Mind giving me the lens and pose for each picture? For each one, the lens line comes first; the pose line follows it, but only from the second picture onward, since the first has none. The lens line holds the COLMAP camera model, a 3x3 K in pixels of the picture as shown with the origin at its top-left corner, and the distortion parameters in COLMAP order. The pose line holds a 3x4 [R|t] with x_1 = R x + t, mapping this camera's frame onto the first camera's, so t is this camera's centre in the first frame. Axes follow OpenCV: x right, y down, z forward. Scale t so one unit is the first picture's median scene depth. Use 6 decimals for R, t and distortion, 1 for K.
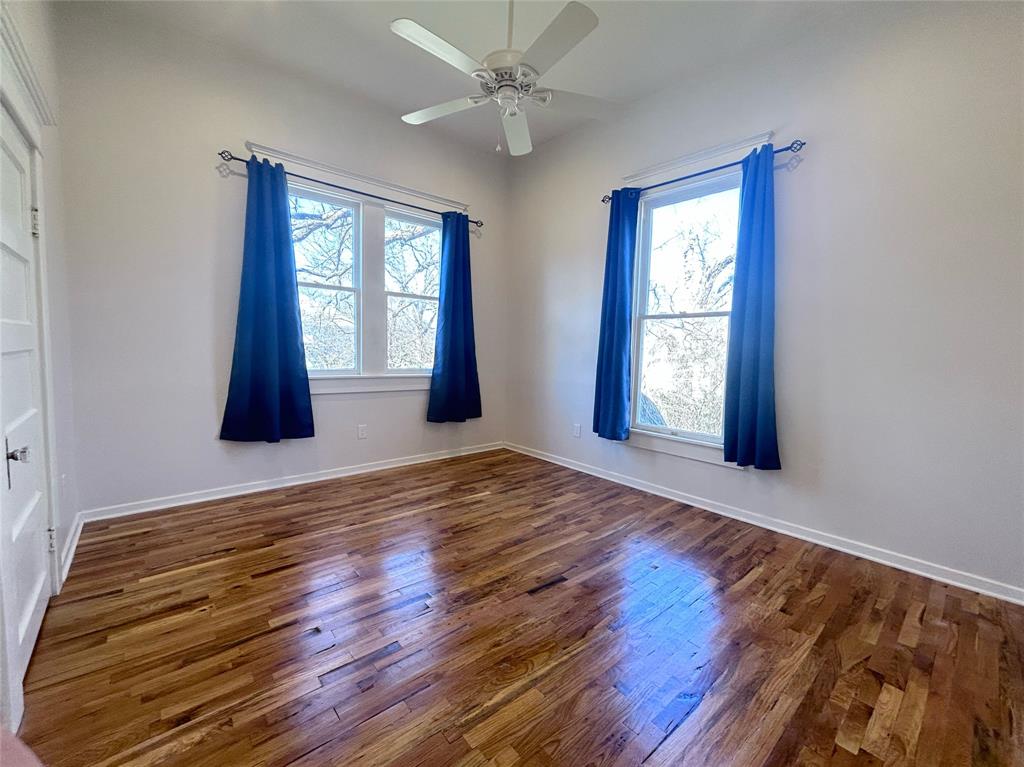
lens RADIAL K [[427.3, 0, 516.1], [0, 427.3, 393.4], [0, 0, 1]] dist [-0.000802, 0.000567]
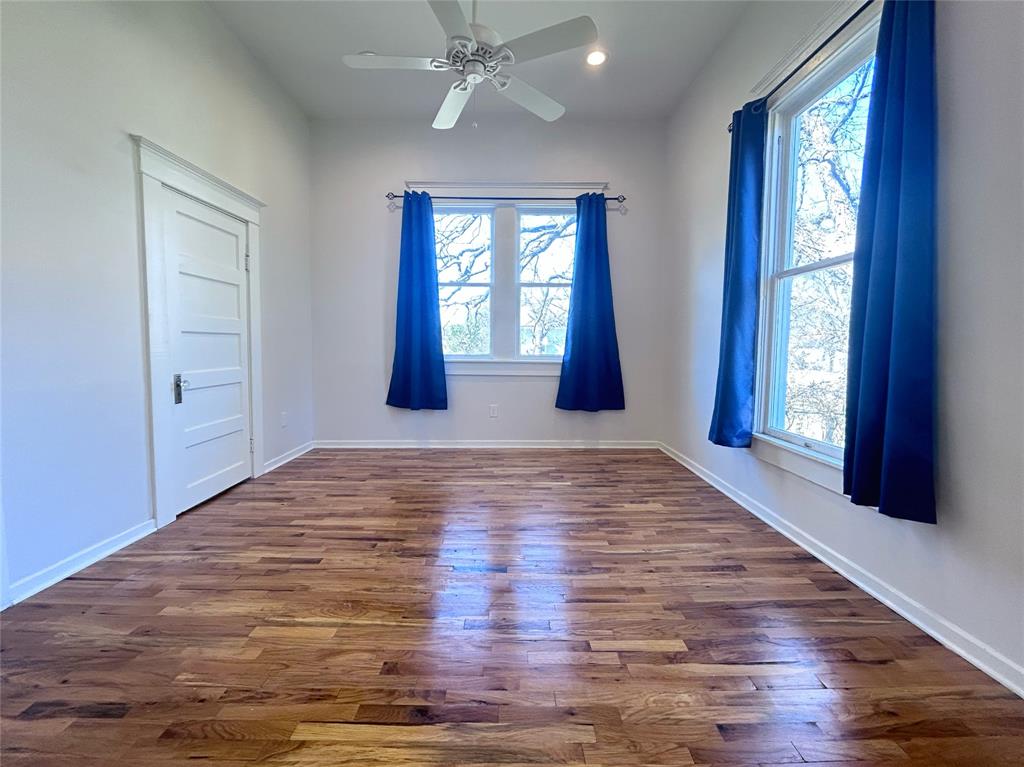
lens RADIAL K [[433.2, 0, 509.7], [0, 433.2, 383.1], [0, 0, 1]] dist [-0.001100, 0.000159]
pose [[0.754118, 0.034295, -0.655843, 0.448960], [-0.054399, 0.998466, -0.010340, 0.029339], [0.654482, 0.043474, 0.754827, 0.188599]]
